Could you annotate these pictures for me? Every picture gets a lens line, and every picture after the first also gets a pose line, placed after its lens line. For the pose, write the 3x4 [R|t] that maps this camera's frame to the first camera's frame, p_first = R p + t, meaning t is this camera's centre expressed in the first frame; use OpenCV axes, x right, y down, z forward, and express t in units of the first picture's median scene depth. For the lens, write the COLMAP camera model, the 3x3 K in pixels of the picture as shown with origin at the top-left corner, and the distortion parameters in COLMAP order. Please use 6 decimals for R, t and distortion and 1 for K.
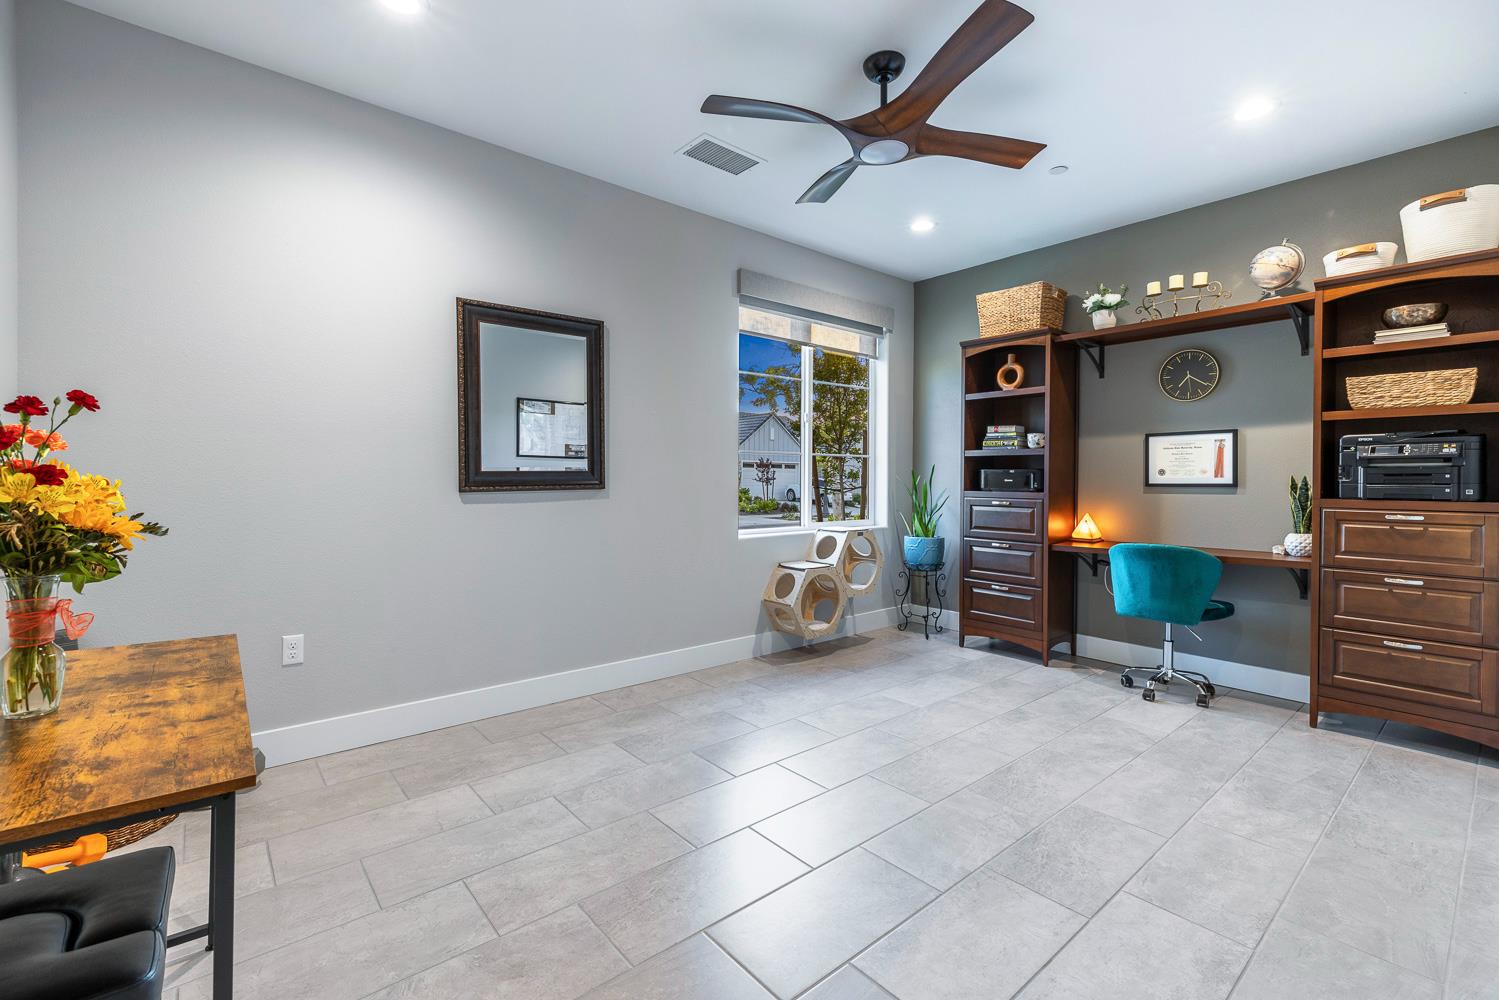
lens RADIAL K [[656.5, 0, 751.2], [0, 656.5, 484.2], [0, 0, 1]] dist [0.012711, -0.001930]
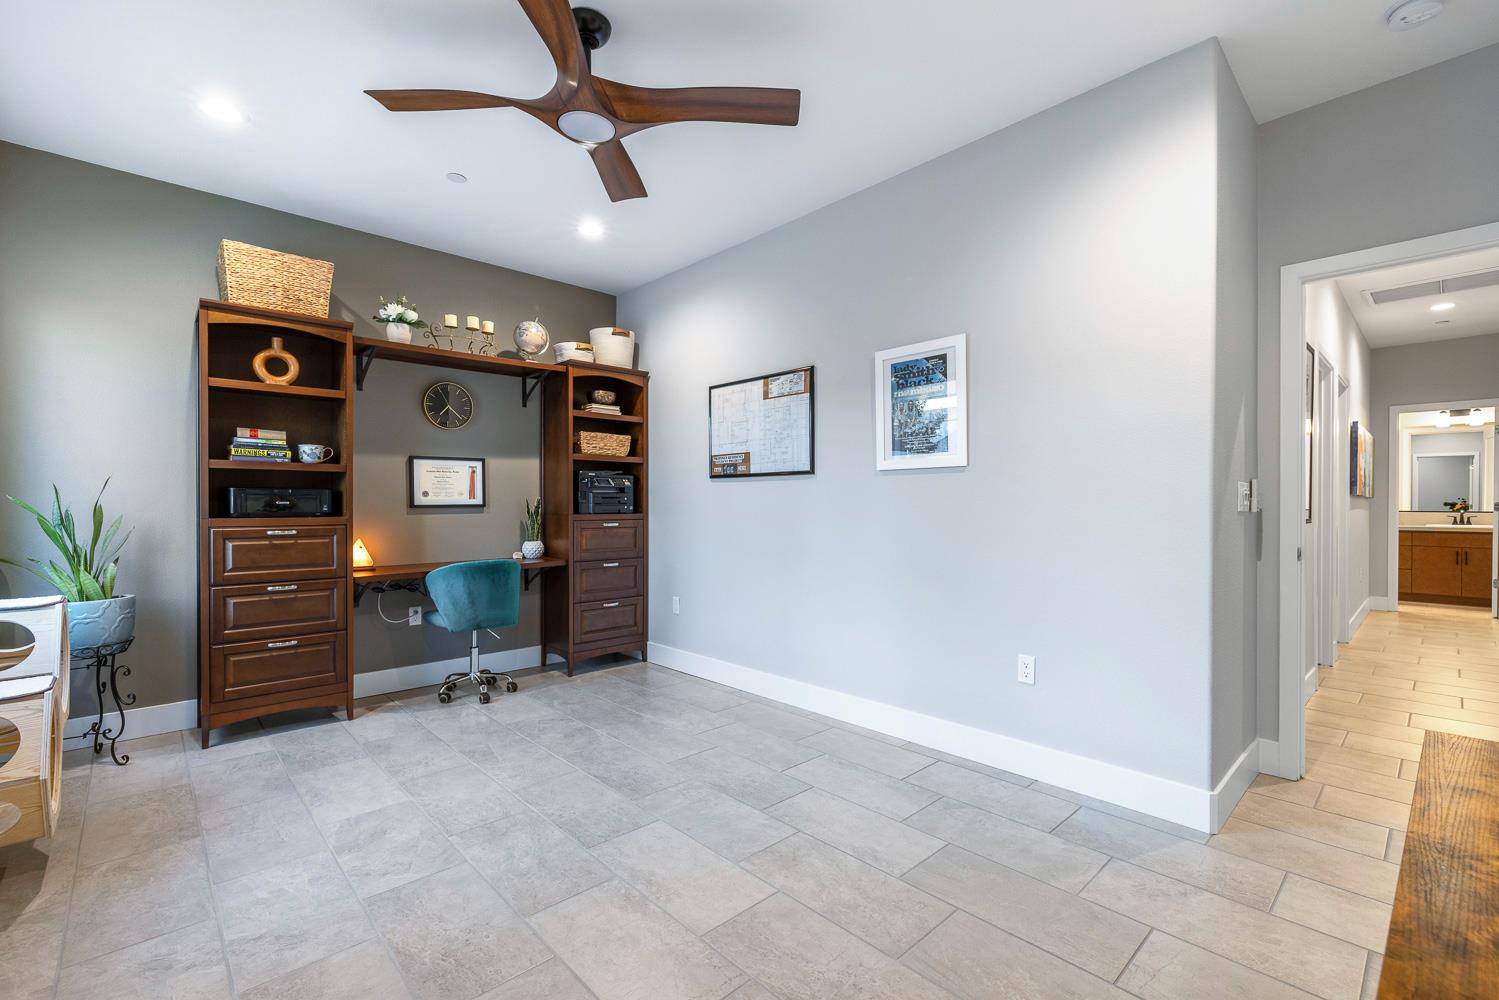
lens RADIAL K [[656.5, 0, 751.3], [0, 656.5, 509.0], [0, 0, 1]] dist [0.012711, -0.001930]
pose [[-0.048987, -0.016622, 0.998661, -0.494263], [0.007275, 0.999829, 0.016999, -0.009432], [-0.998773, 0.008098, -0.048857, 0.599078]]
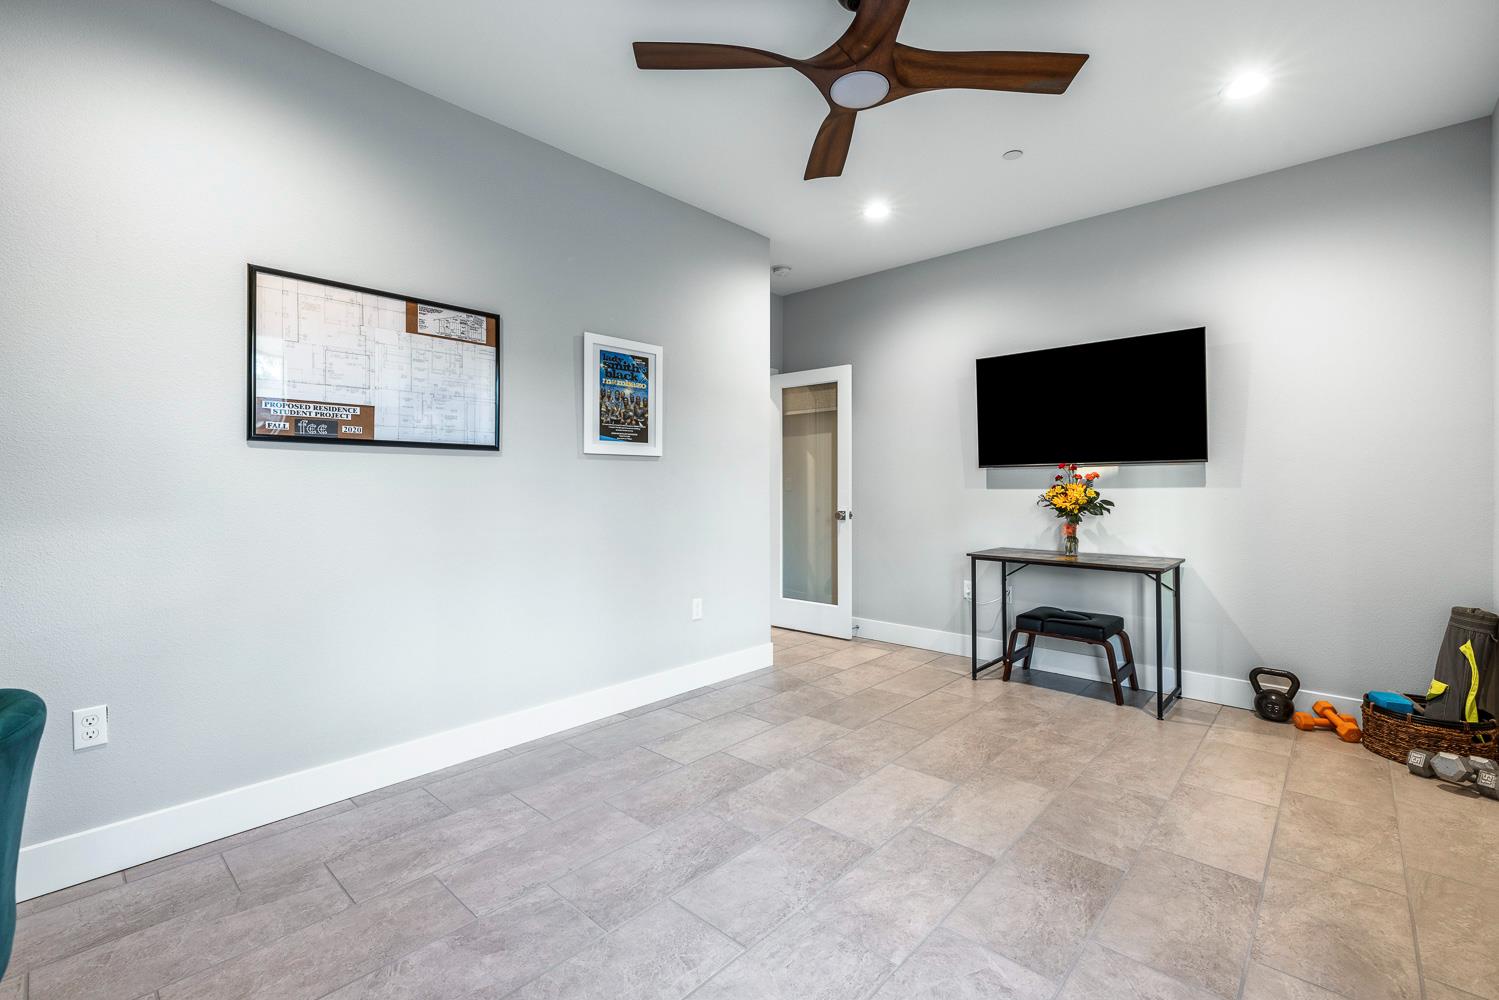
lens RADIAL K [[656.5, 0, 748.8], [0, 656.5, 478.3], [0, 0, 1]] dist [0.012711, -0.001930]
pose [[-0.992230, -0.008198, -0.124147, 0.317643], [-0.007407, 0.999949, -0.006831, -0.008006], [0.124196, -0.005858, -0.992240, 1.302292]]
